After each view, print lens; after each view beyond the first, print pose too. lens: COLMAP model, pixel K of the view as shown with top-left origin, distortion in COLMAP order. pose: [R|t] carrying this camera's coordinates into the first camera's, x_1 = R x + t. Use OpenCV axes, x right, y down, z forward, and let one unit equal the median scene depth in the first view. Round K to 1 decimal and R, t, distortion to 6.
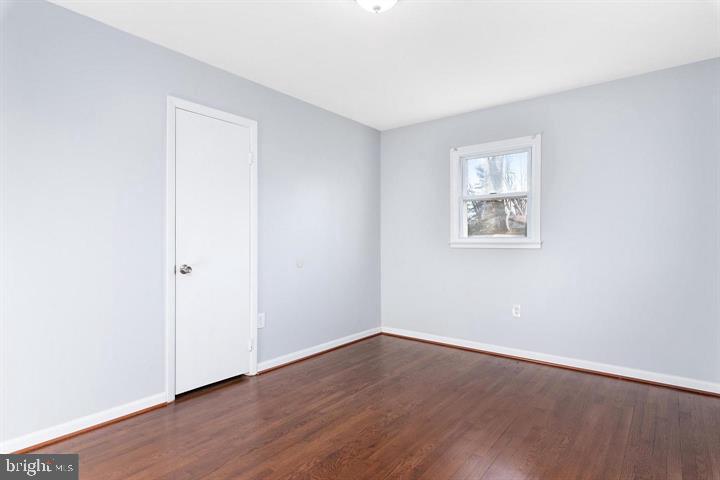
lens RADIAL K [[385.6, 0, 359.4], [0, 385.6, 241.3], [0, 0, 1]] dist [-0.000736, 0.000051]
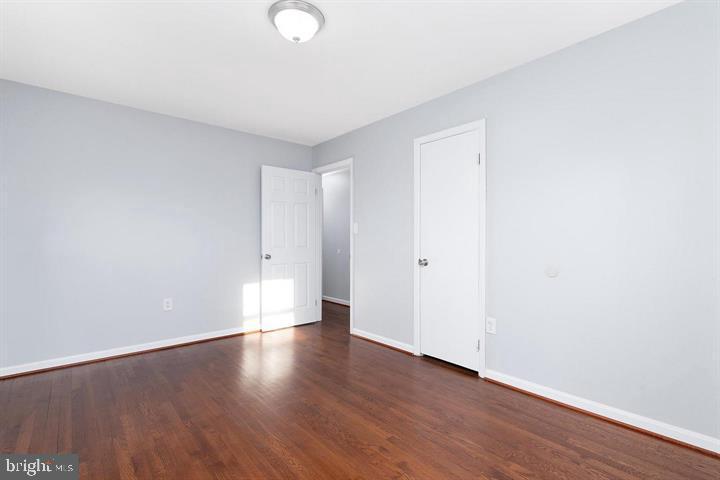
lens RADIAL K [[328.5, 0, 359.8], [0, 328.5, 240.2], [0, 0, 1]] dist [-0.009957, -0.000837]
pose [[-0.185650, -0.001337, -0.982615, 0.688498], [-0.004329, 0.999990, -0.000543, -0.002054], [0.982606, 0.004153, -0.185654, 0.966014]]
